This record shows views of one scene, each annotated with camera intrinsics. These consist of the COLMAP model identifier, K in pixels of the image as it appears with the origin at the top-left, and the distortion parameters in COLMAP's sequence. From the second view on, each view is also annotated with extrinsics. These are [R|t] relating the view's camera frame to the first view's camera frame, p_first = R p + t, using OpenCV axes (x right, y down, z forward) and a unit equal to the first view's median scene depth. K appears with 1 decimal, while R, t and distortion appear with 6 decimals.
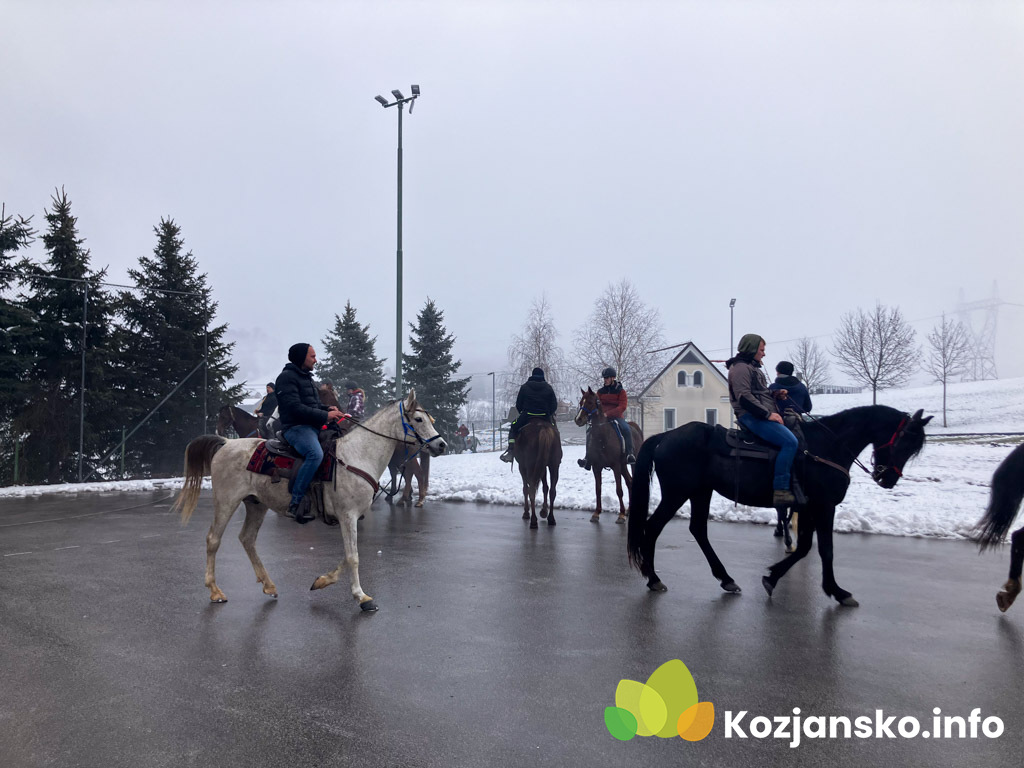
lens RADIAL K [[870.6, 0, 511.8], [0, 870.6, 365.9], [0, 0, 1]] dist [0.078068, -0.057801]
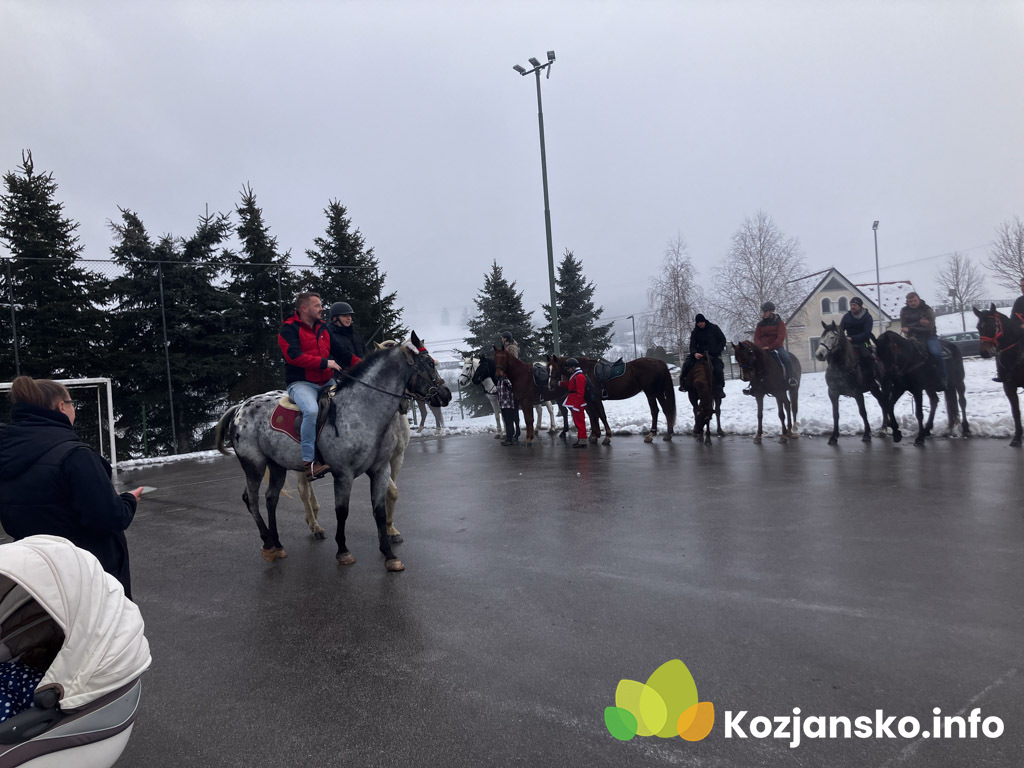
lens RADIAL K [[870.6, 0, 519.2], [0, 870.6, 365.8], [0, 0, 1]] dist [0.078068, -0.057801]
pose [[0.986775, -0.073043, -0.144708, -0.015400], [0.081733, 0.995133, 0.055040, -0.002107], [0.139983, -0.066140, 0.987942, -0.057920]]
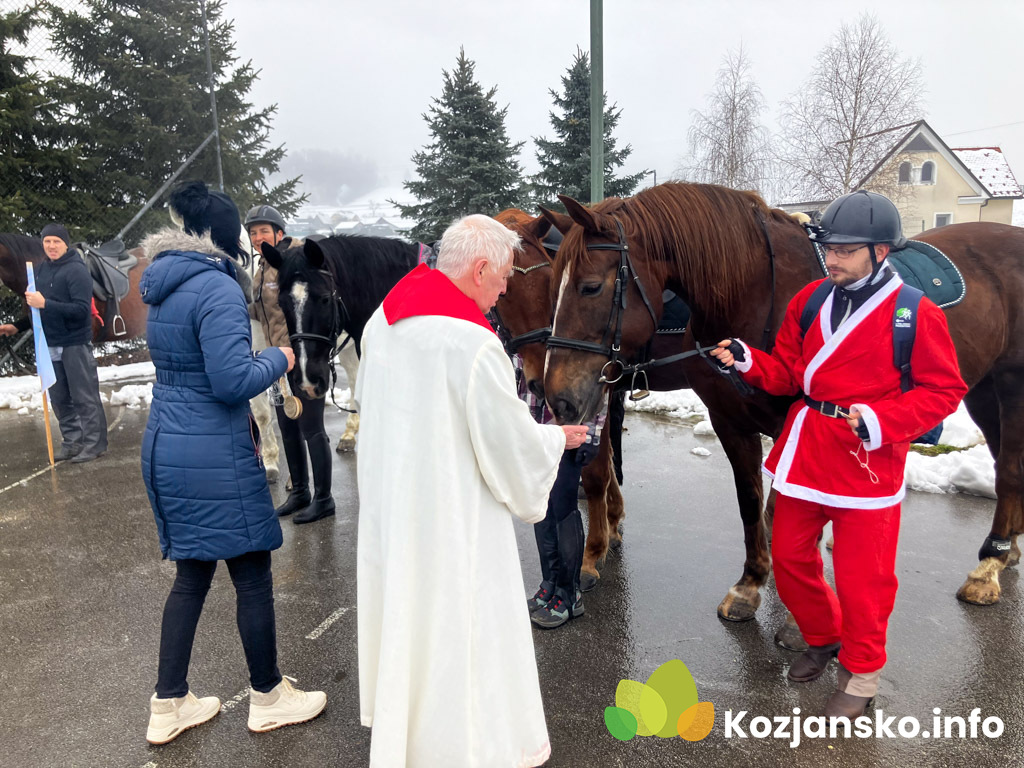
lens RADIAL K [[870.6, 0, 516.2], [0, 870.6, 388.3], [0, 0, 1]] dist [0.078068, -0.057801]
pose [[0.994081, 0.000413, -0.108642, -0.089109], [0.024766, 0.972804, 0.230303, 0.020754], [0.105782, -0.231631, 0.967035, 0.378015]]
